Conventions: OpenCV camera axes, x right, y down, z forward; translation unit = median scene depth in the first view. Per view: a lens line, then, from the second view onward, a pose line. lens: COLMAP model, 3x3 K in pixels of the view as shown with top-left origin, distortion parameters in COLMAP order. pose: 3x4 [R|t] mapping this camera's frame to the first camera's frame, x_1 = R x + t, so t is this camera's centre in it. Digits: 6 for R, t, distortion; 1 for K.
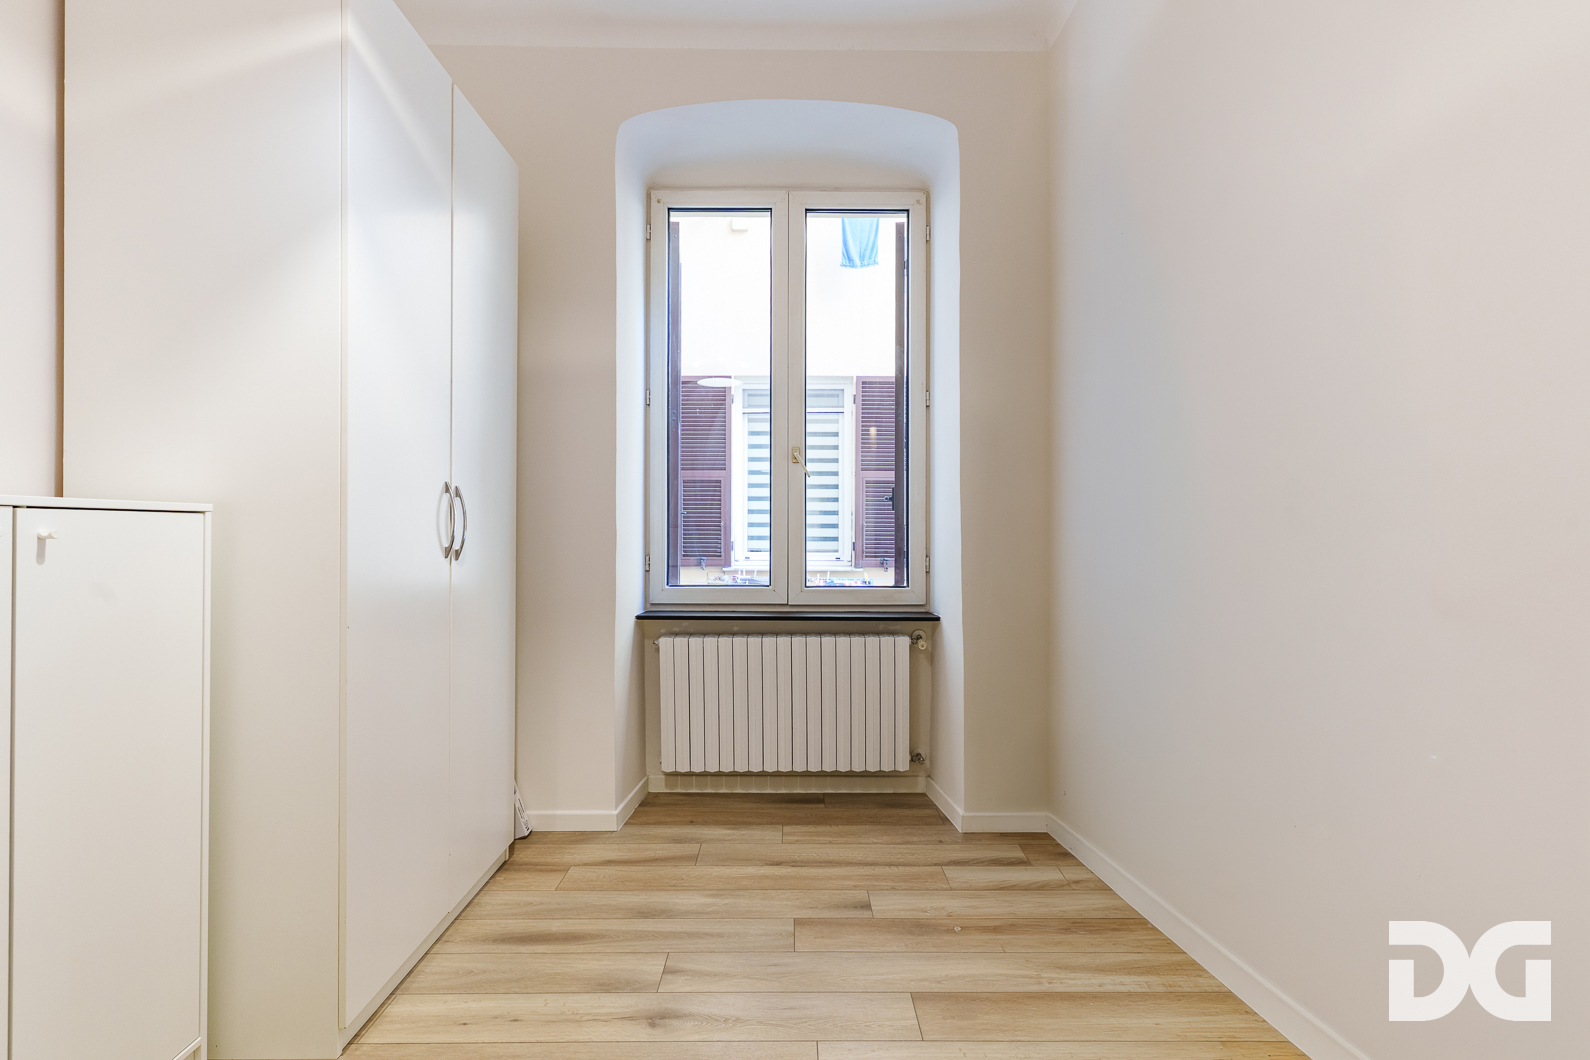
lens RADIAL K [[754.7, 0, 792.3], [0, 754.7, 531.6], [0, 0, 1]] dist [0.002117, 0.000936]
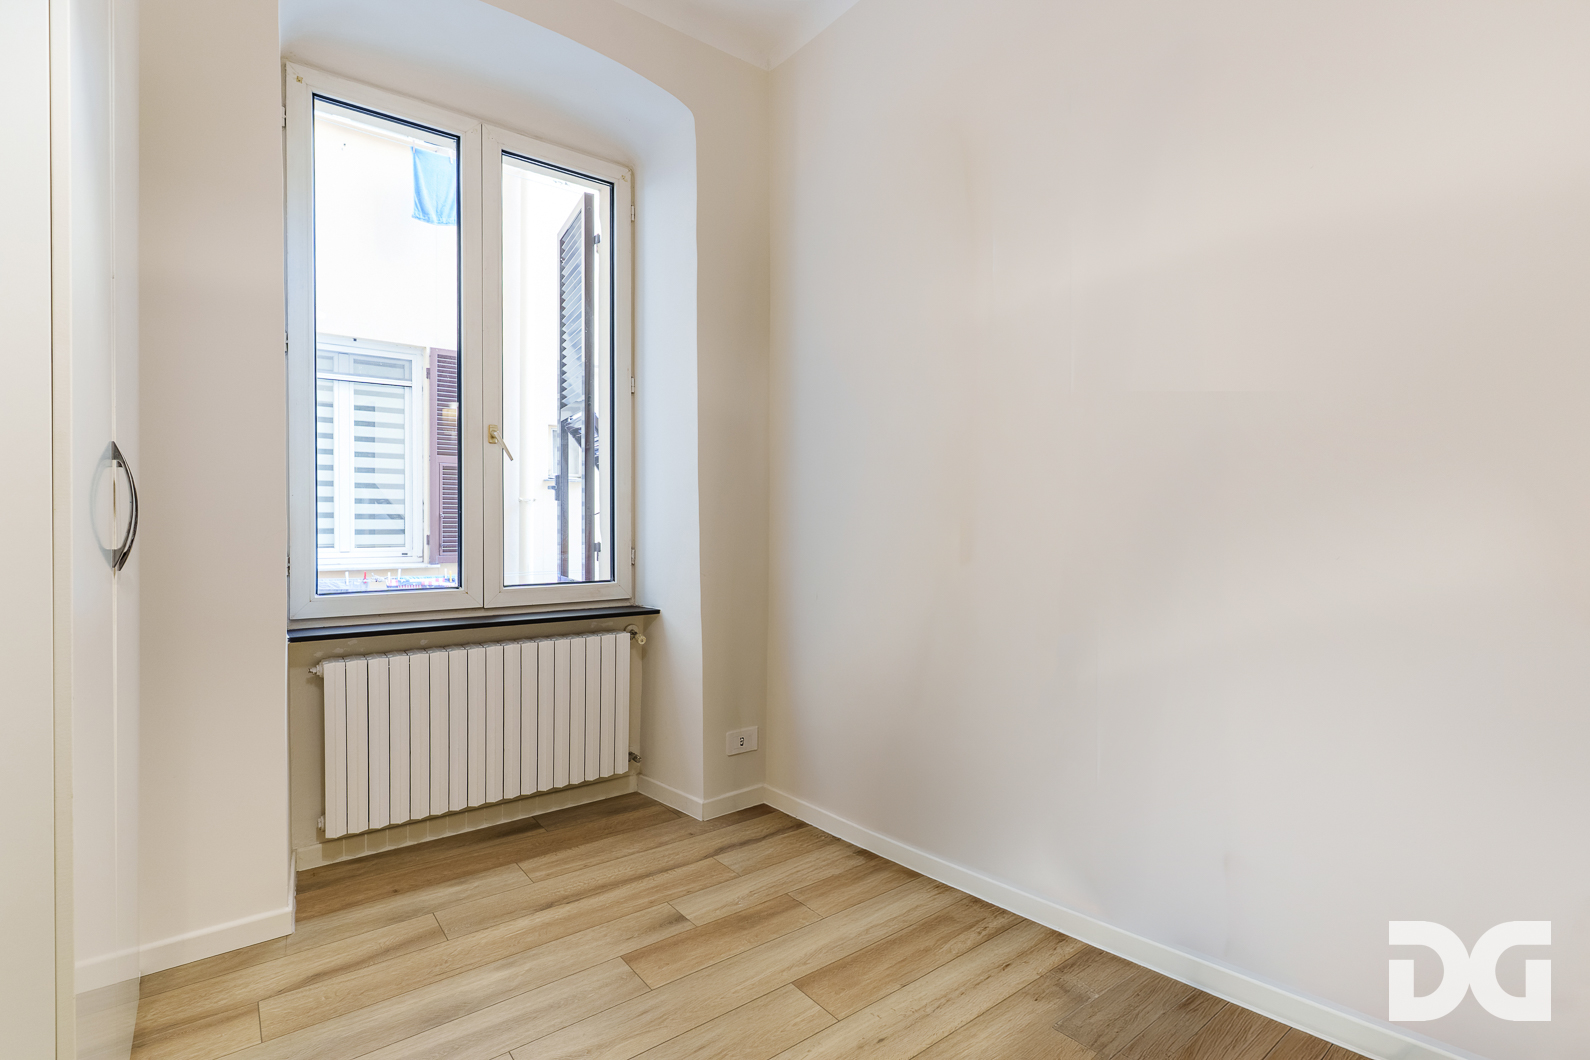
lens RADIAL K [[740.7, 0, 788.2], [0, 740.7, 532.6], [0, 0, 1]] dist [0.002755, 0.000980]
pose [[0.800485, -0.010155, 0.599266, -0.266584], [0.002128, 0.999898, 0.014101, -0.000477], [-0.599348, -0.010012, 0.800426, 0.137152]]
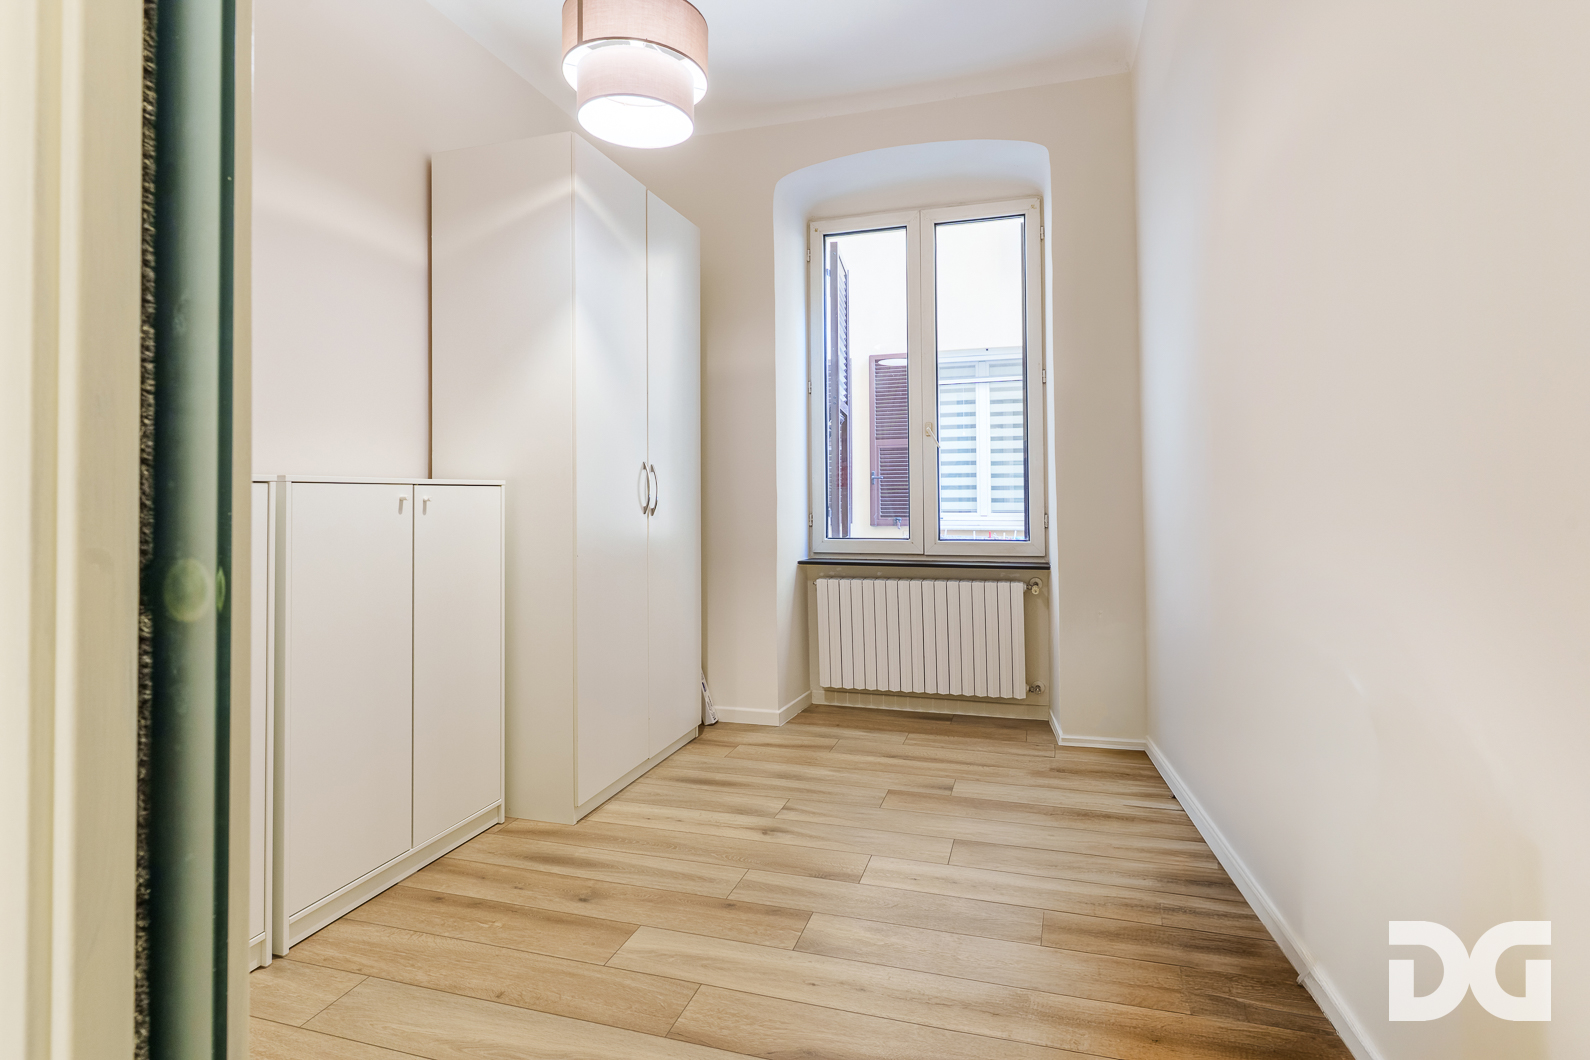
lens RADIAL K [[747.6, 0, 822.8], [0, 747.6, 486.5], [0, 0, 1]] dist [0.002644, 0.000092]
pose [[0.962262, -0.012690, -0.271827, 0.186579], [0.009814, 0.999881, -0.011937, 0.001719], [0.271946, 0.008818, 0.962272, -0.209012]]
